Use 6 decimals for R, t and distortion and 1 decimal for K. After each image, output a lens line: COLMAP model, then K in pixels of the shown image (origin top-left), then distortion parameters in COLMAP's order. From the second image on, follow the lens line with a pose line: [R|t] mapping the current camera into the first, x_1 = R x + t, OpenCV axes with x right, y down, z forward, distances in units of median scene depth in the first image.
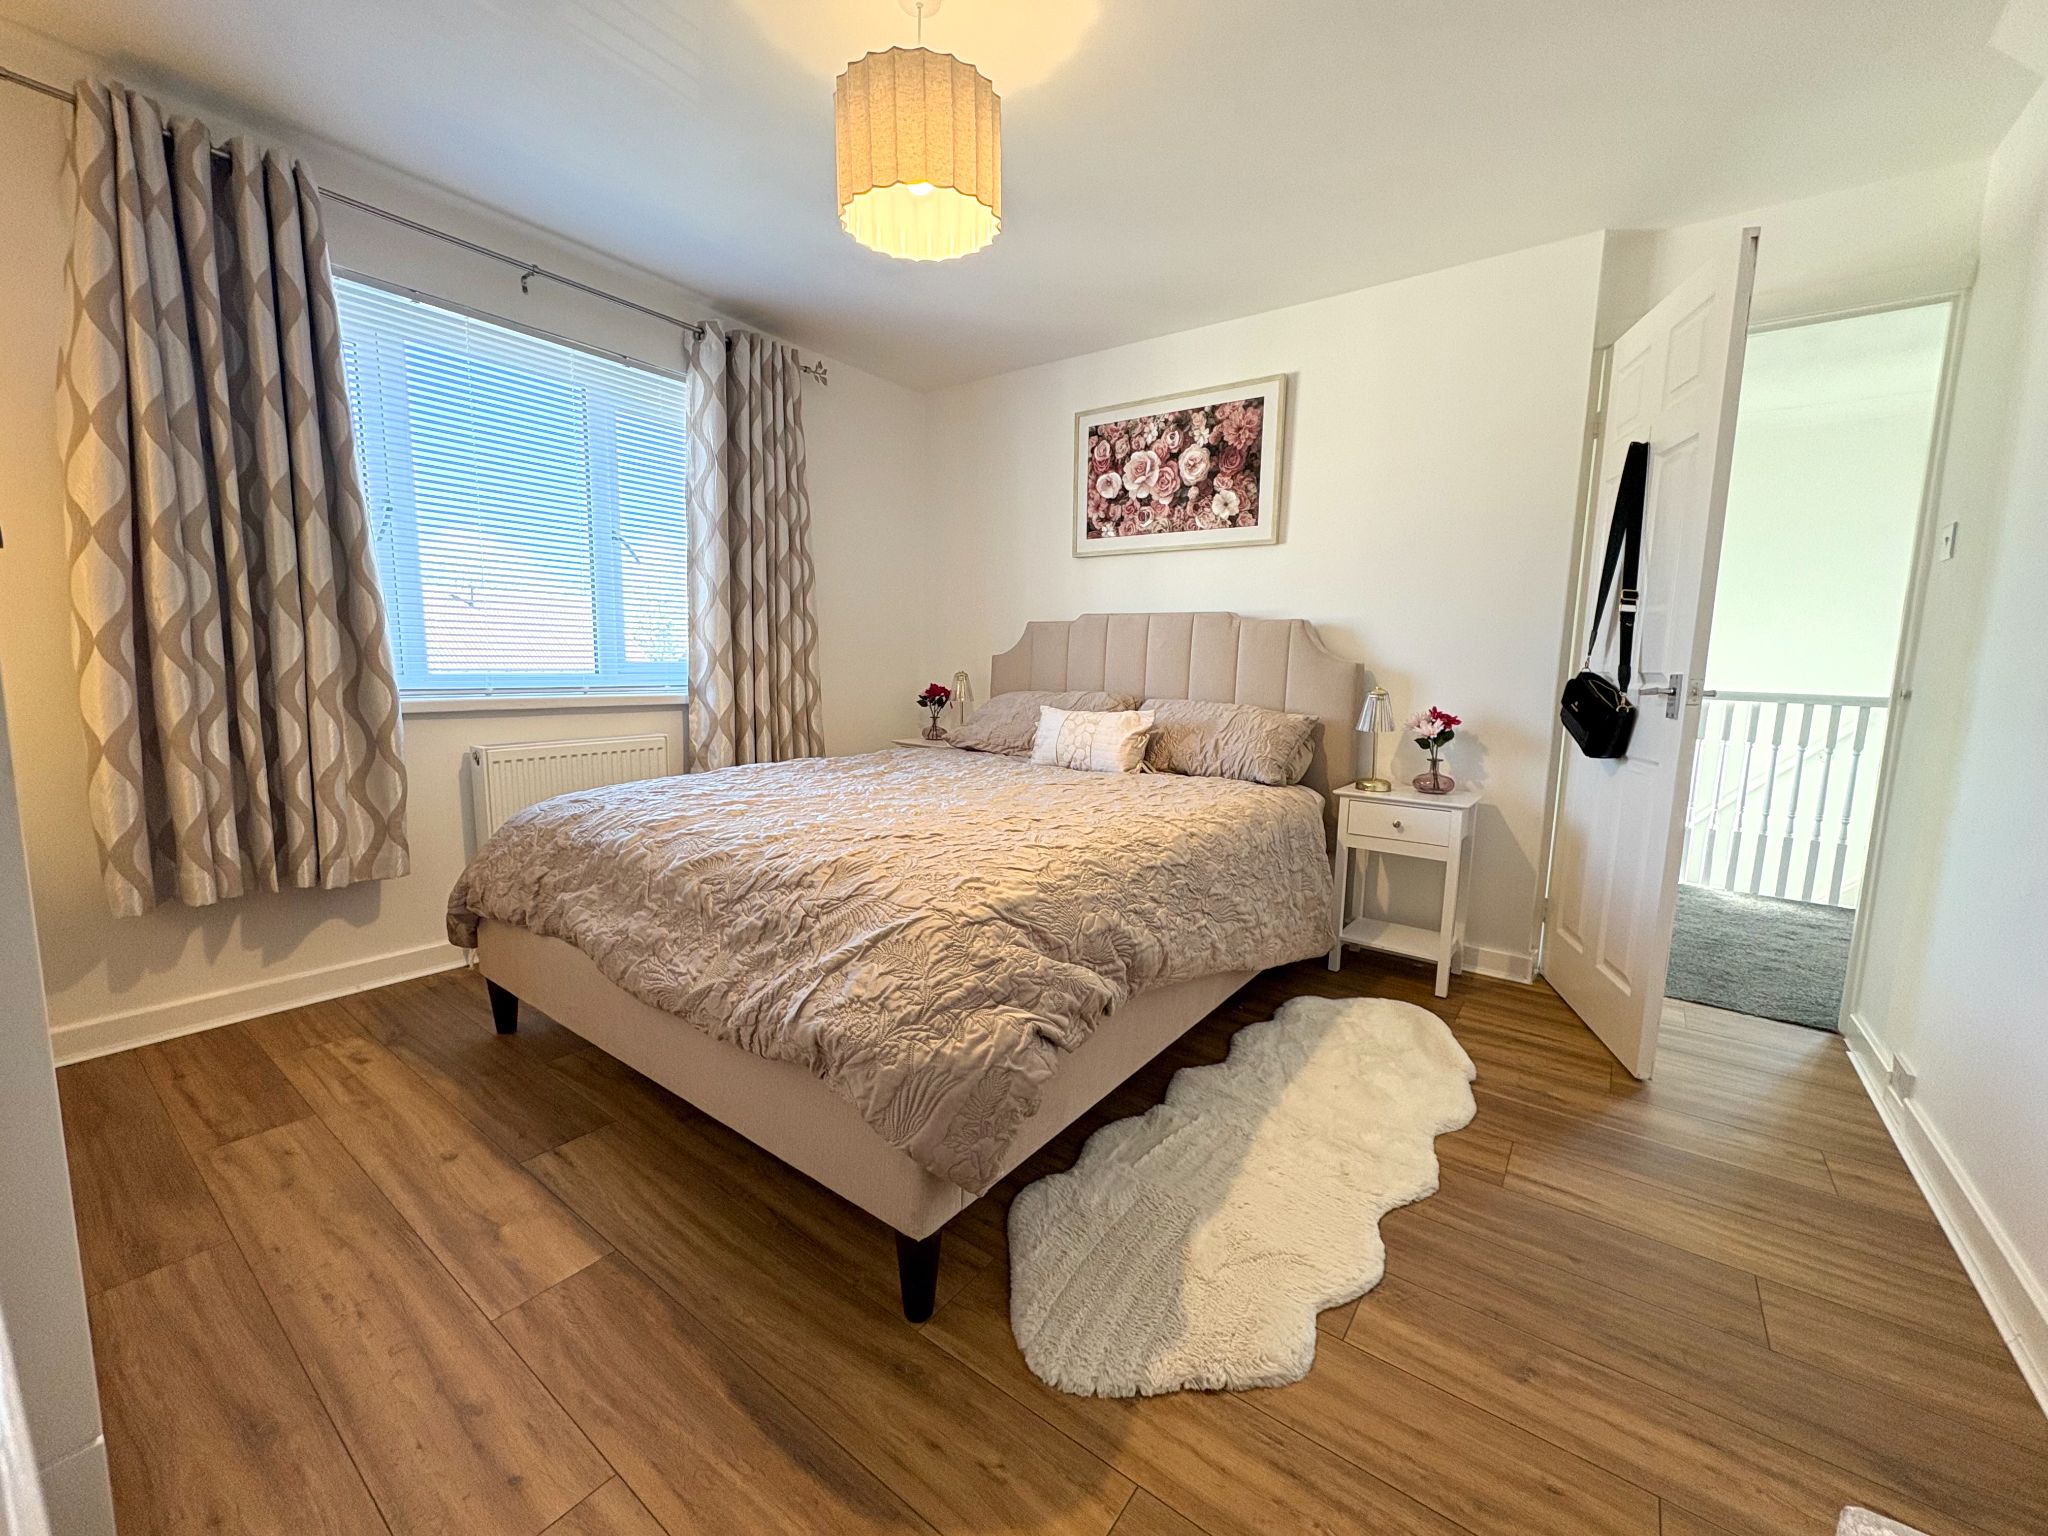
lens RADIAL K [[816.8, 0, 1033.4], [0, 816.8, 771.0], [0, 0, 1]] dist [0.001601, -0.000058]
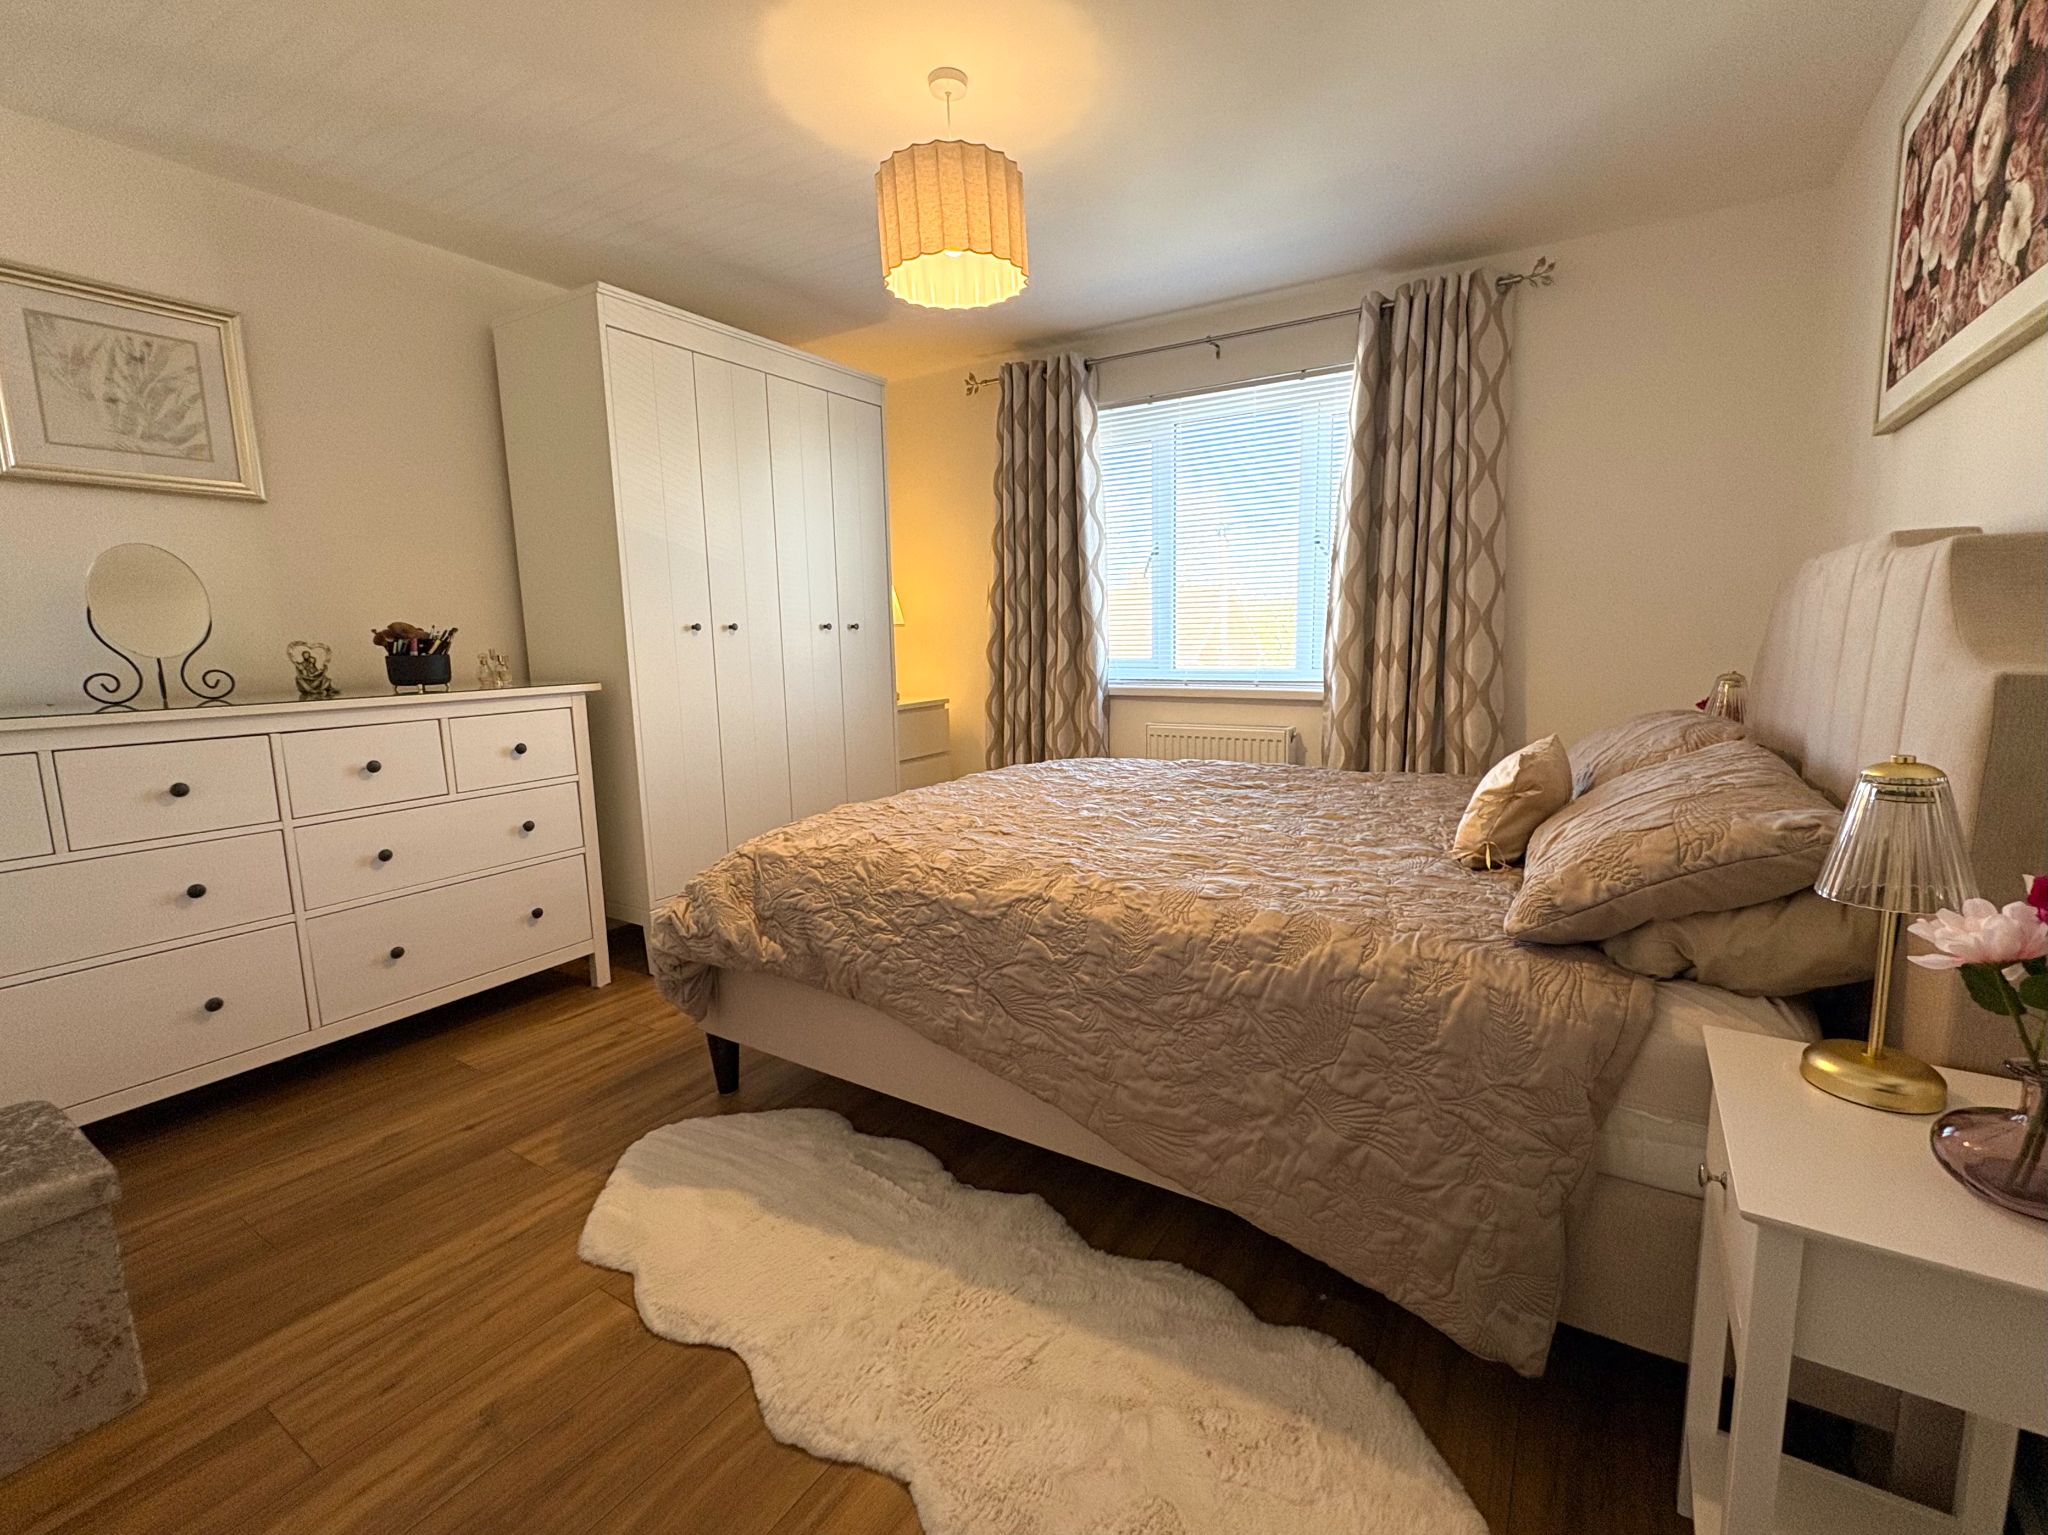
lens RADIAL K [[889.6, 0, 1036.6], [0, 889.6, 758.1], [0, 0, 1]] dist [0.001779, -0.000615]
pose [[0.072046, 0.113878, -0.990879, 0.781280], [-0.122327, 0.986969, 0.104534, -0.104381], [0.989872, 0.113680, 0.085037, 0.716204]]
